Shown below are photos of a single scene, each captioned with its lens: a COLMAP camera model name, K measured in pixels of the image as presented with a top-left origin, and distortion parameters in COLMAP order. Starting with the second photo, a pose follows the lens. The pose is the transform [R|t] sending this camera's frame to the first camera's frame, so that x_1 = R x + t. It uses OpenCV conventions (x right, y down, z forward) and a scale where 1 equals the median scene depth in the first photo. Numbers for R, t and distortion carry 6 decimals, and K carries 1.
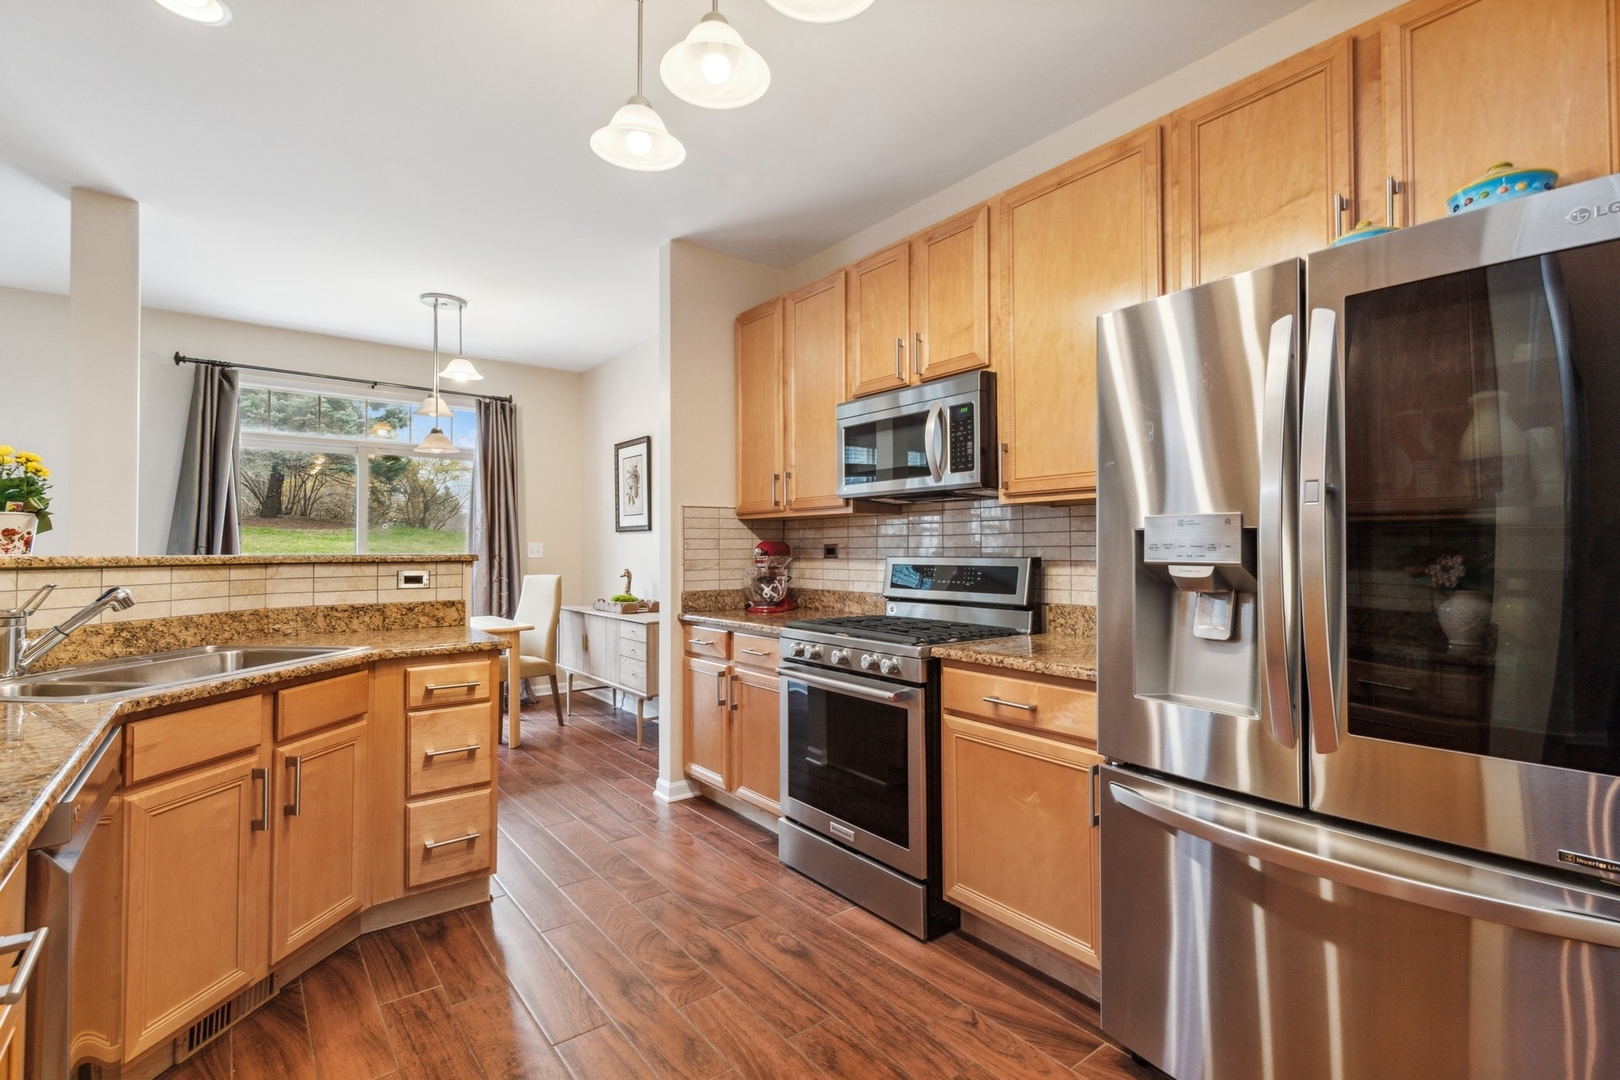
lens RADIAL K [[749.9, 0, 830.0], [0, 749.9, 542.1], [0, 0, 1]] dist [-0.001835, -0.000427]
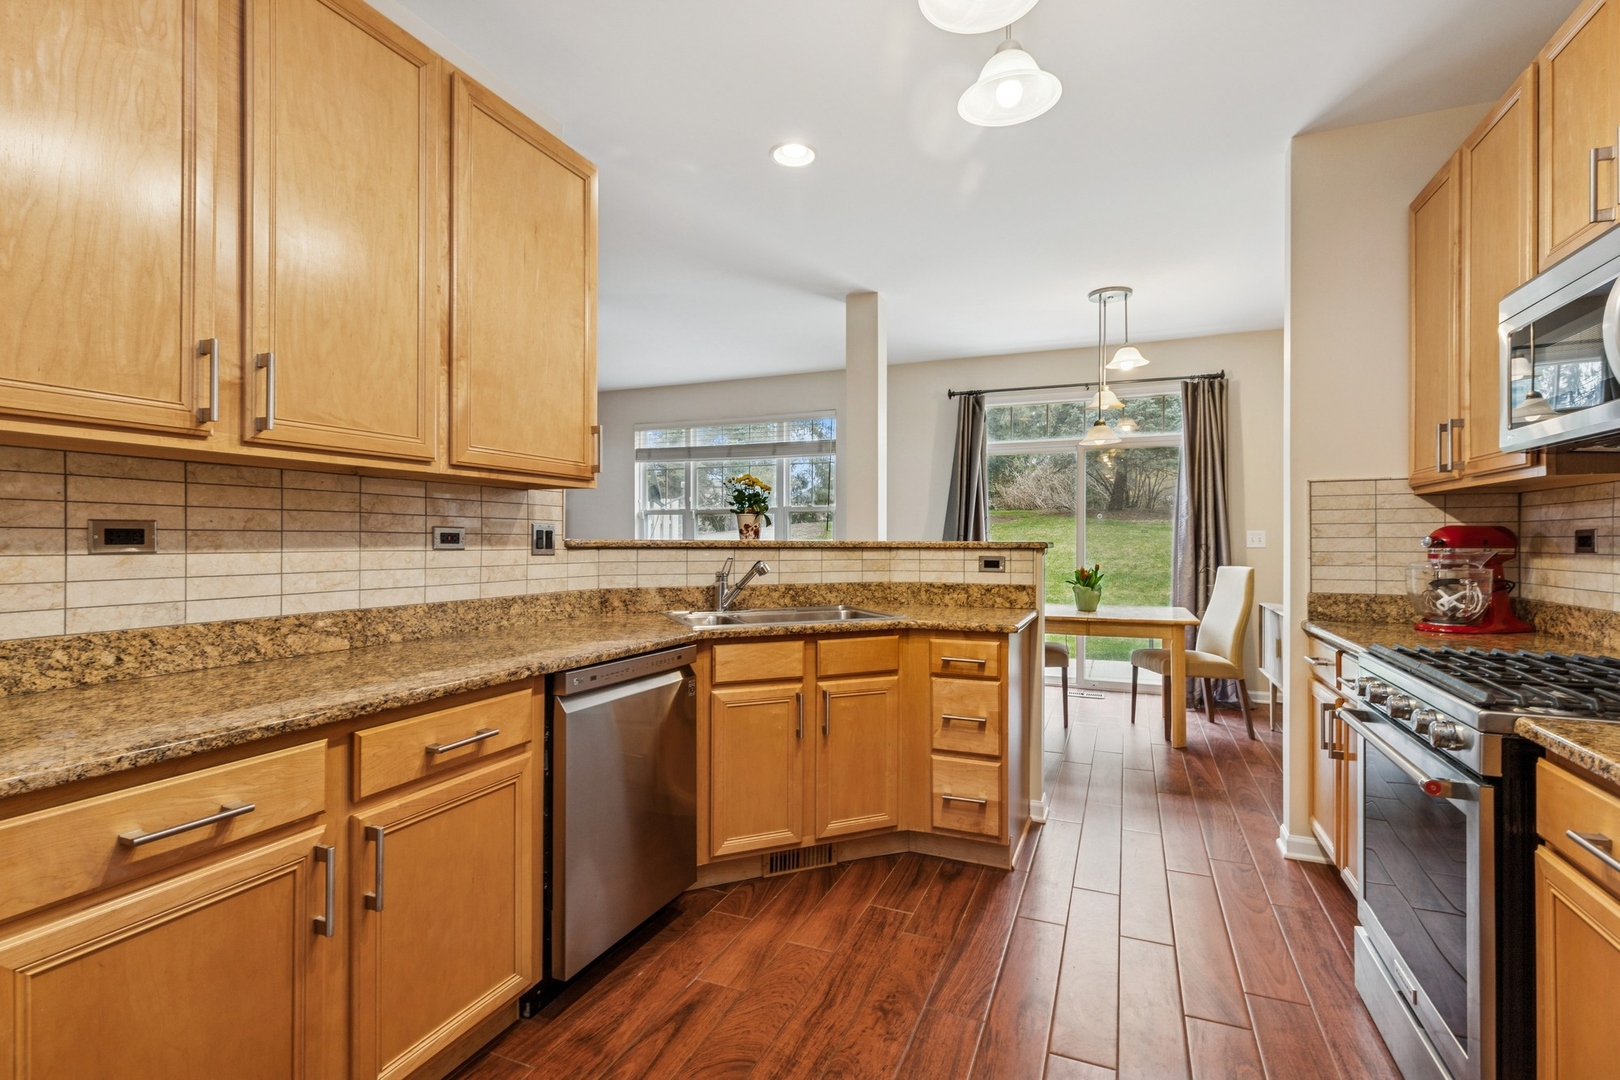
lens RADIAL K [[749.5, 0, 809.6], [0, 749.5, 548.1], [0, 0, 1]] dist [0.003242, 0.000254]
pose [[0.466599, 0.014108, -0.884356, 0.281033], [0.005854, 0.999802, 0.019038, 0.003070], [0.884450, -0.014060, 0.466424, 0.217024]]
